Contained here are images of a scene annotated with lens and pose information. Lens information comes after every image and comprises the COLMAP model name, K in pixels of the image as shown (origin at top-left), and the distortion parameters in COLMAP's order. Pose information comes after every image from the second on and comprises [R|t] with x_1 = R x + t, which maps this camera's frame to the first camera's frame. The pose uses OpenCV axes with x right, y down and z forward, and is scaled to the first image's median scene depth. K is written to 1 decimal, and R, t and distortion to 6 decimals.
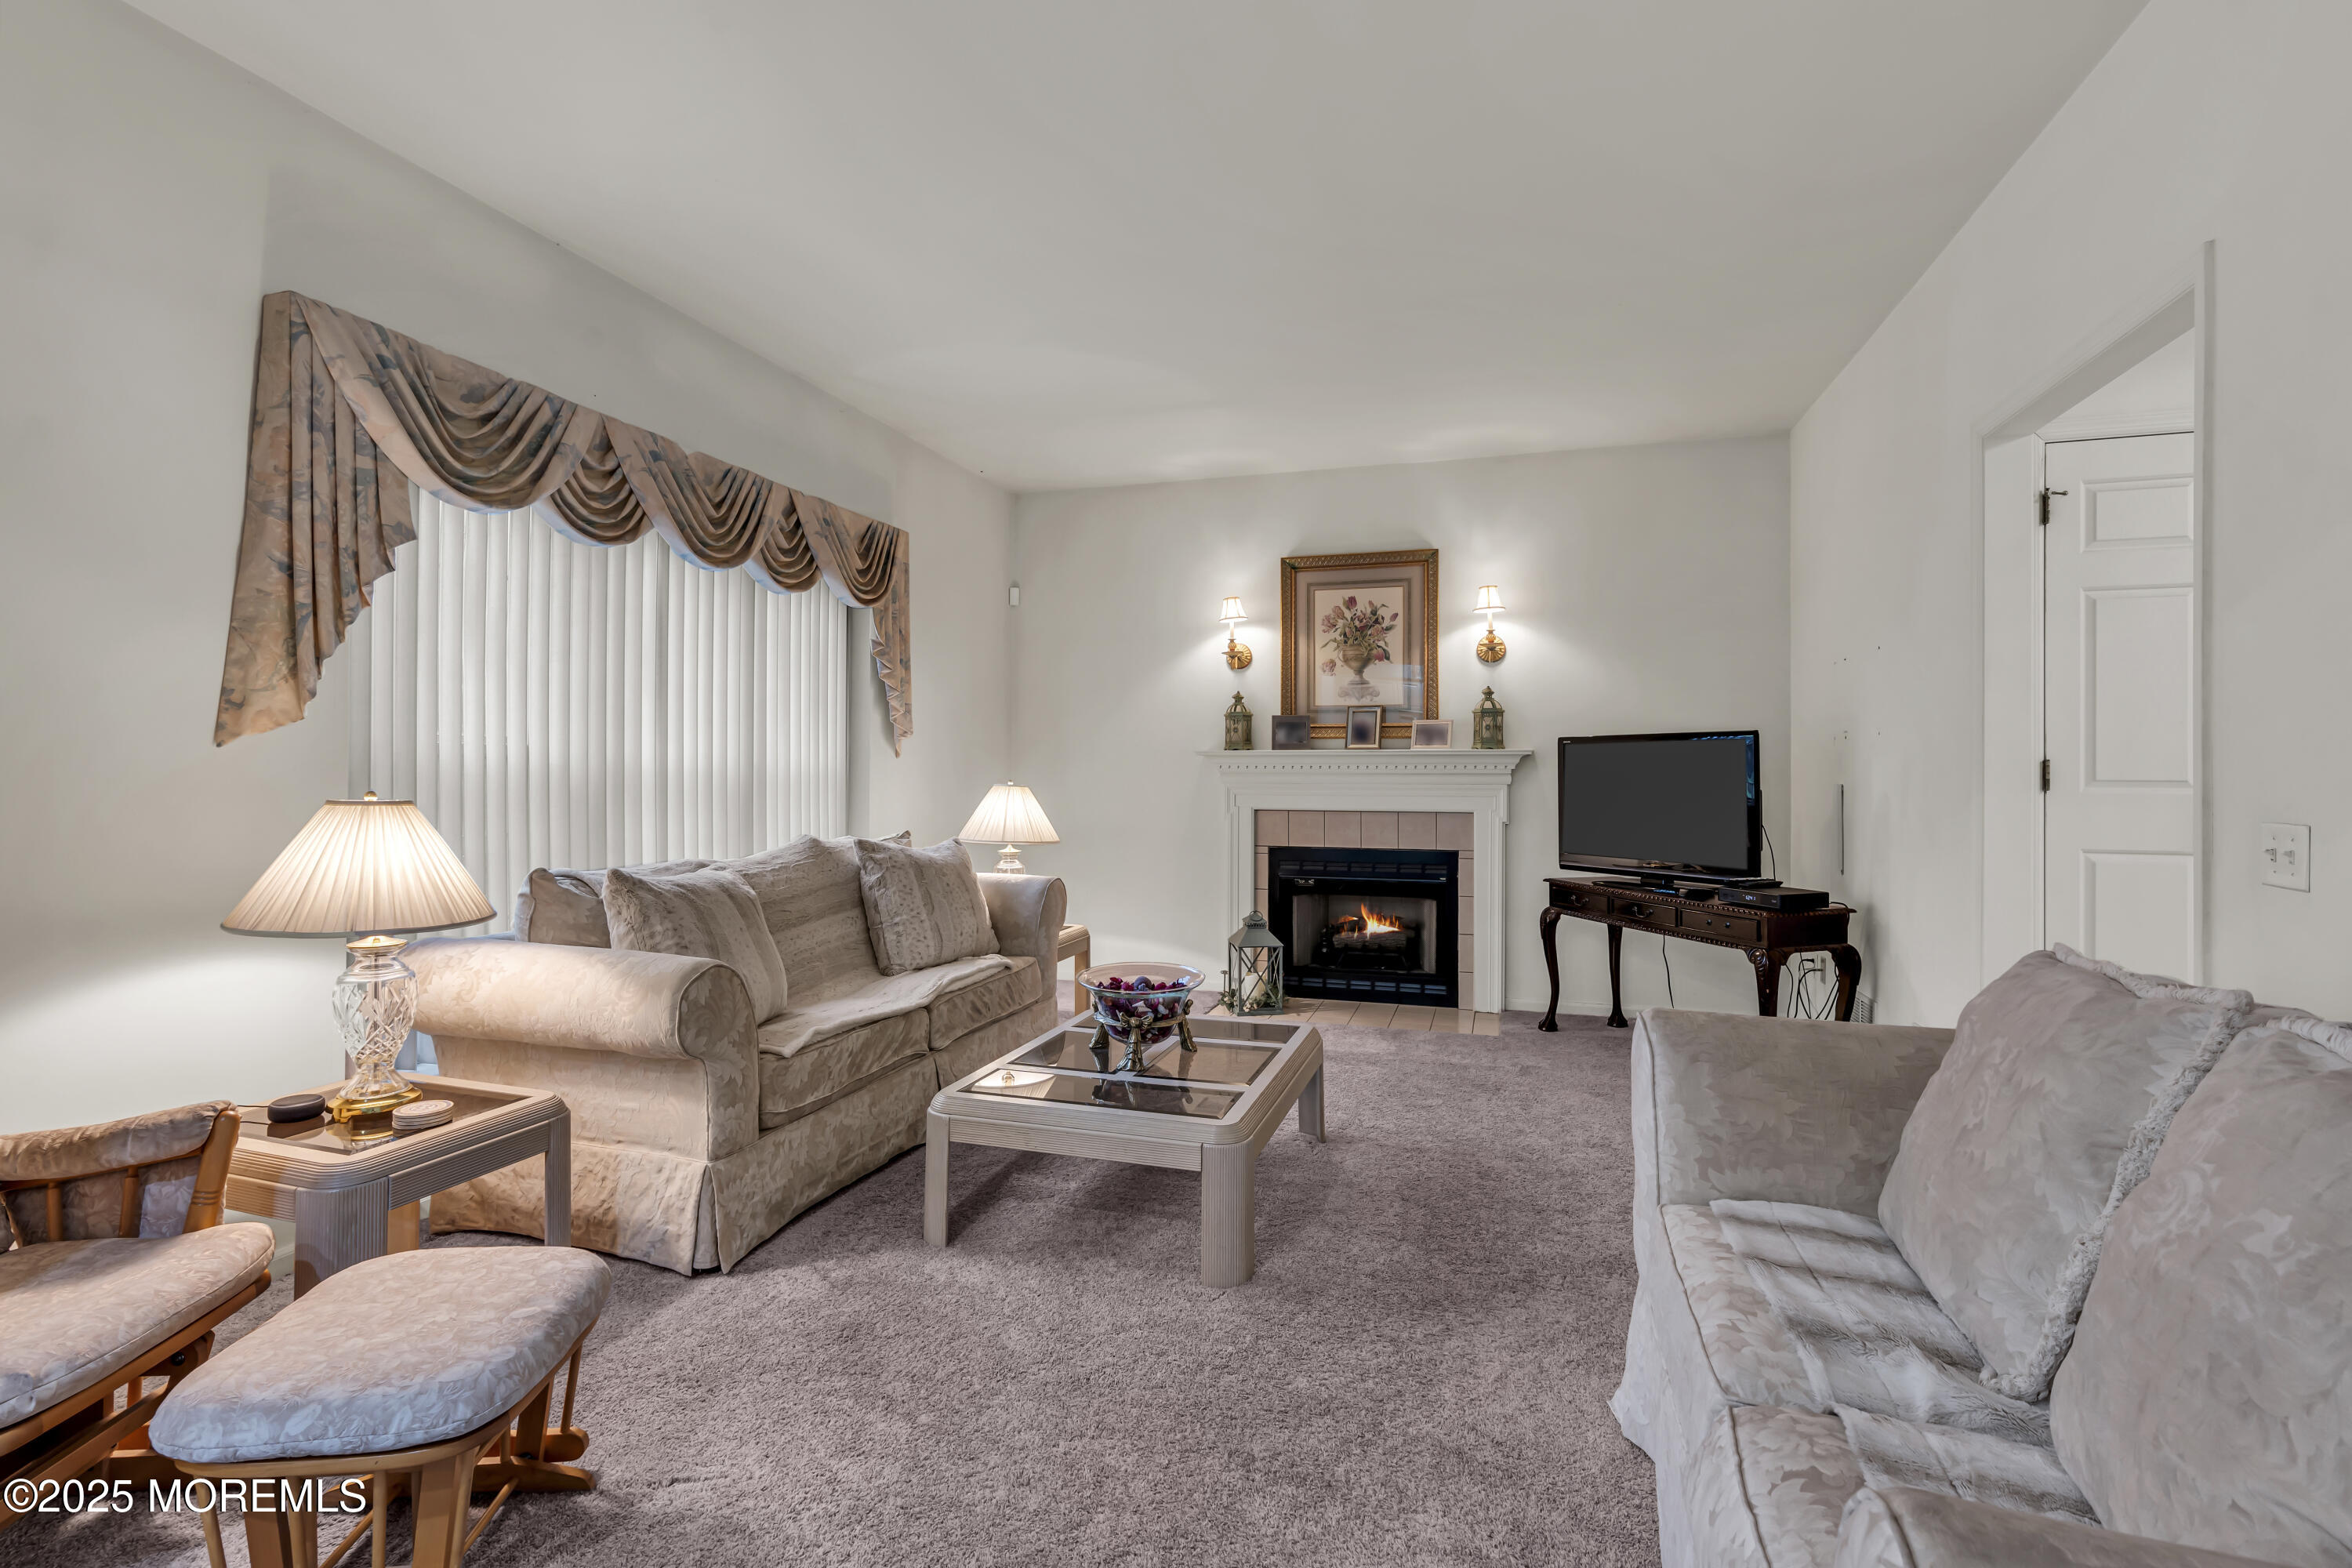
lens RADIAL K [[1053.5, 0, 1174.3], [0, 1053.5, 776.0], [0, 0, 1]] dist [-0.004302, 0.000019]
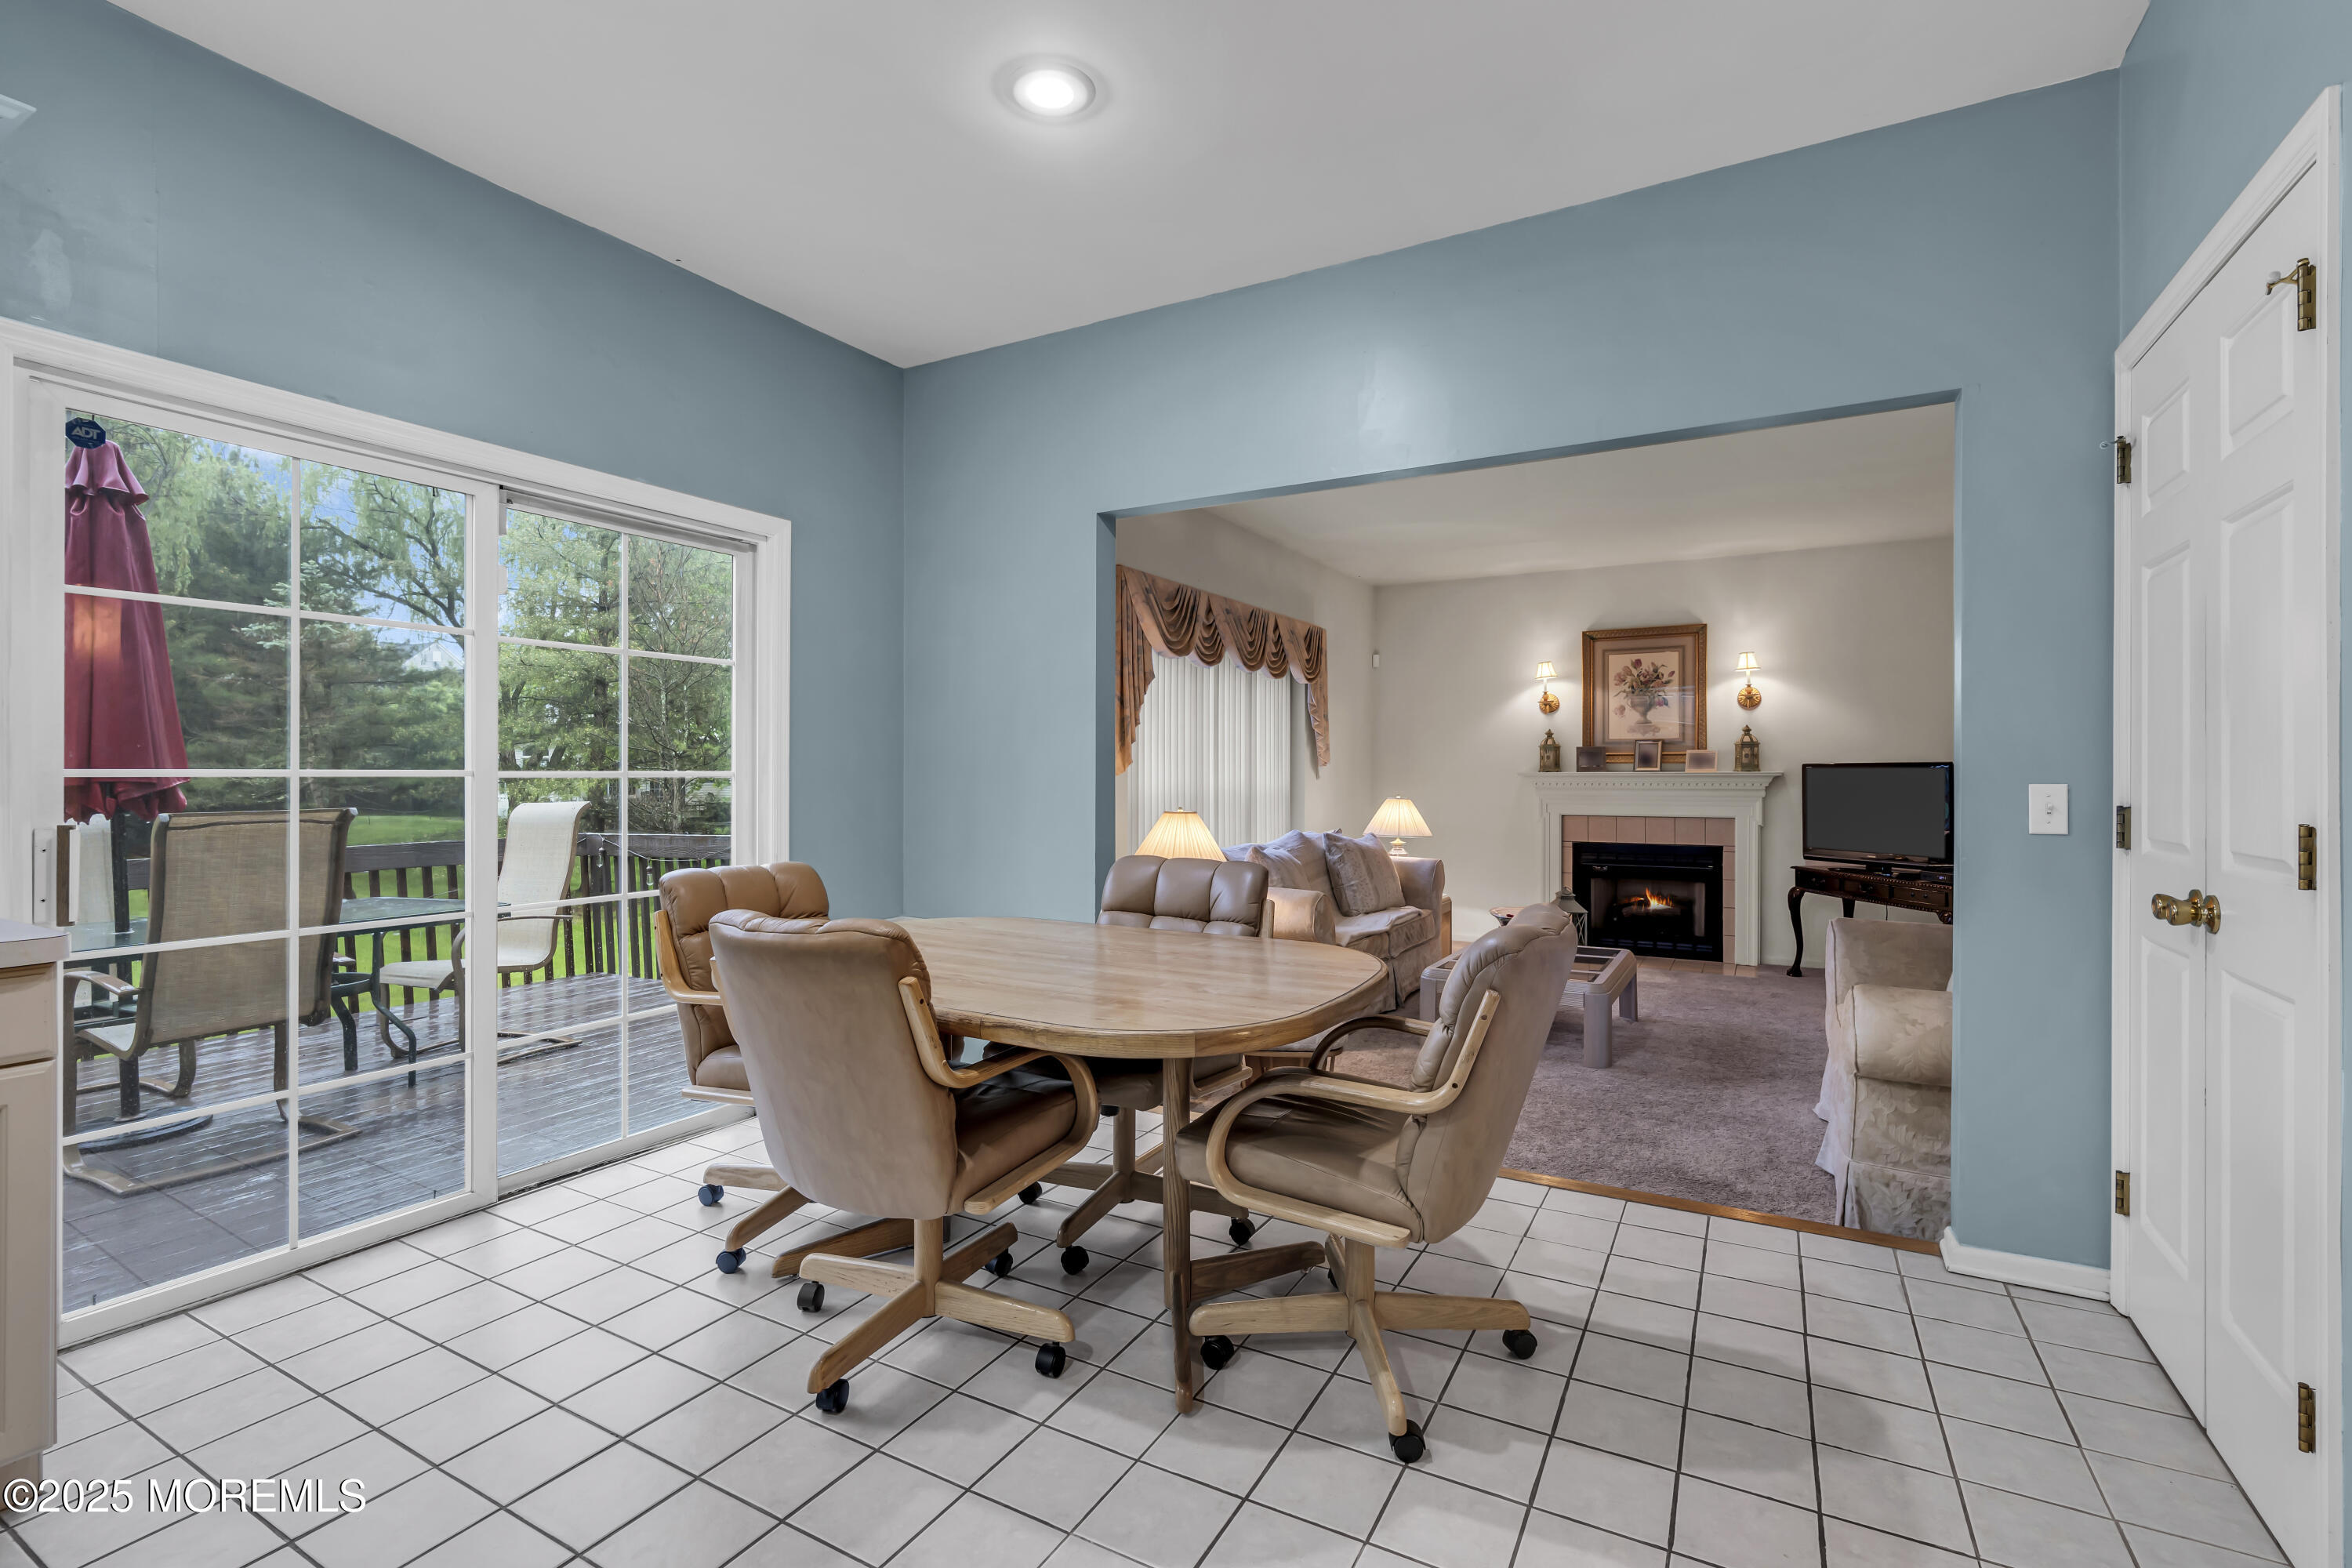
lens RADIAL K [[1053.5, 0, 1177.8], [0, 1053.5, 783.6], [0, 0, 1]] dist [-0.004302, 0.000019]
pose [[0.979158, -0.002124, -0.203090, -0.146801], [0.003336, 0.999979, 0.005628, -0.019902], [0.203074, -0.006188, 0.979144, -0.483729]]
